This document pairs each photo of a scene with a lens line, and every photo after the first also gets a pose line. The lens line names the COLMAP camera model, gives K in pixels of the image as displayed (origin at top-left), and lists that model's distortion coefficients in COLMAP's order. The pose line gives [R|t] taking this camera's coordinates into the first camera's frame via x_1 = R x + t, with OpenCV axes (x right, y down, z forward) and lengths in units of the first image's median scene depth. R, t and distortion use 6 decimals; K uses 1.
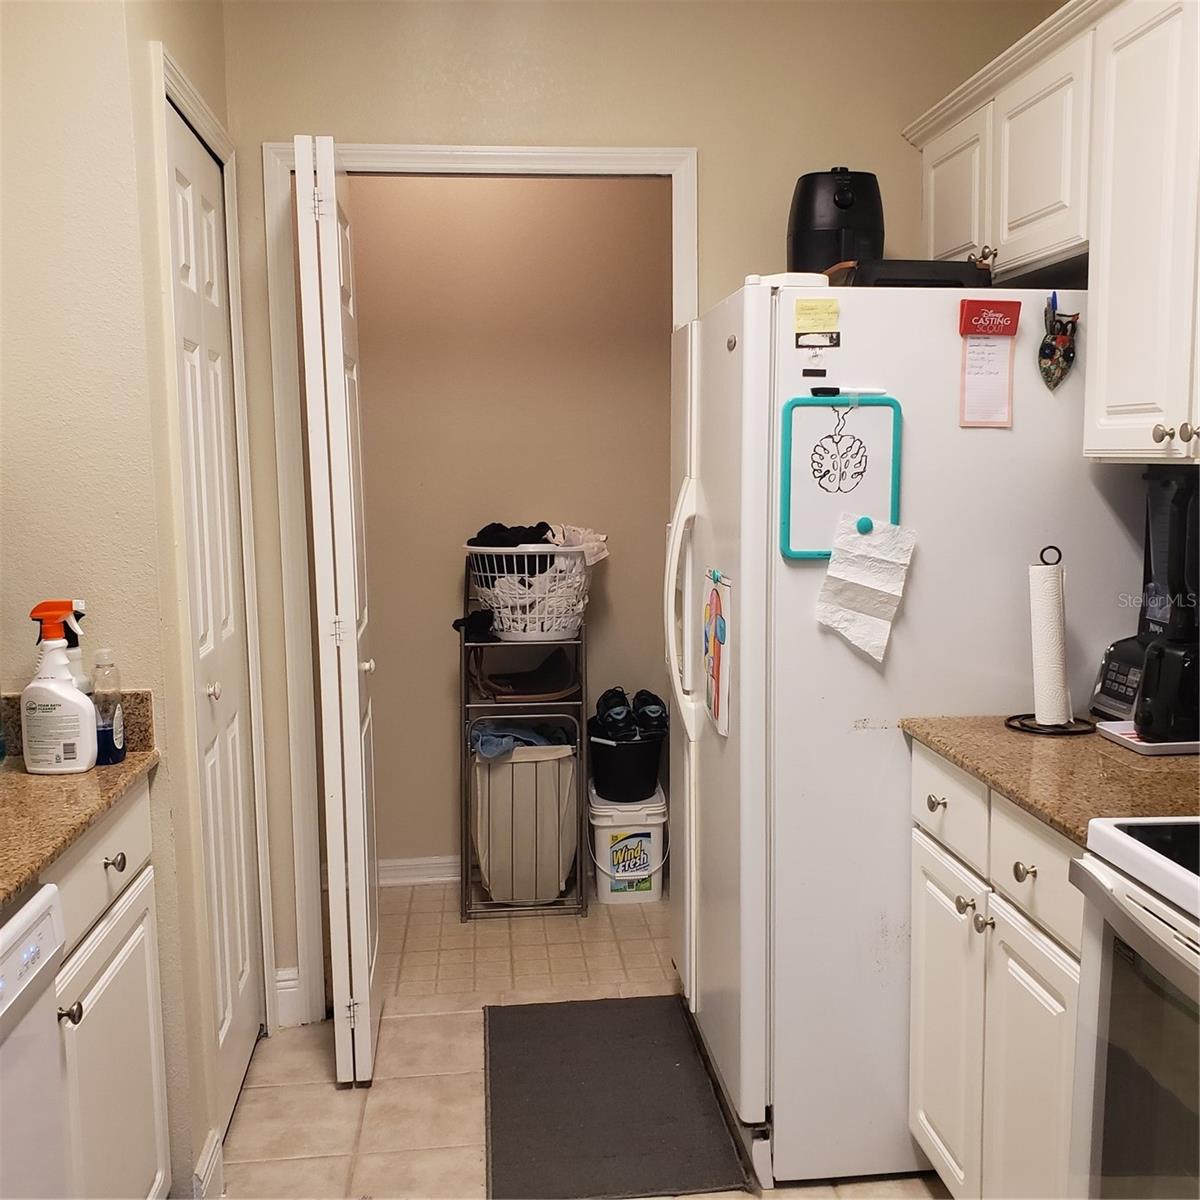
lens RADIAL K [[1223.9, 0, 600.0], [0, 1223.9, 600.0], [0, 0, 1]] dist [0.062740, -0.174034]
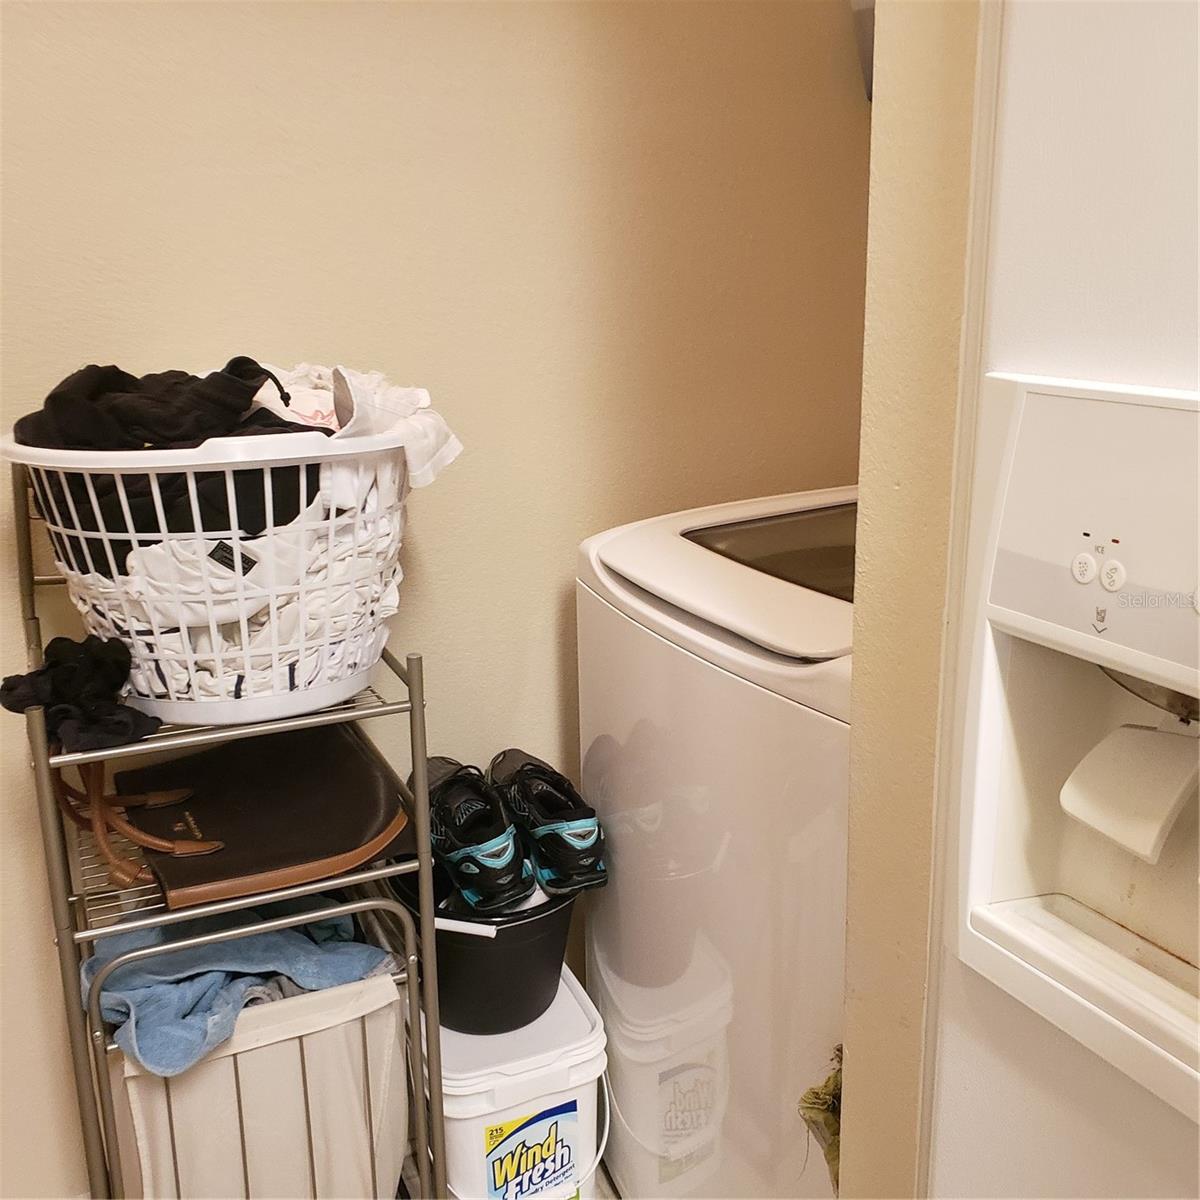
lens RADIAL K [[1223.9, 0, 600.0], [0, 1223.9, 600.0], [0, 0, 1]] dist [0.062740, -0.174034]
pose [[0.937820, -0.100933, 0.332123, -0.077657], [0.048870, 0.985654, 0.161547, -0.049388], [-0.343663, -0.135271, 0.929299, 0.655862]]
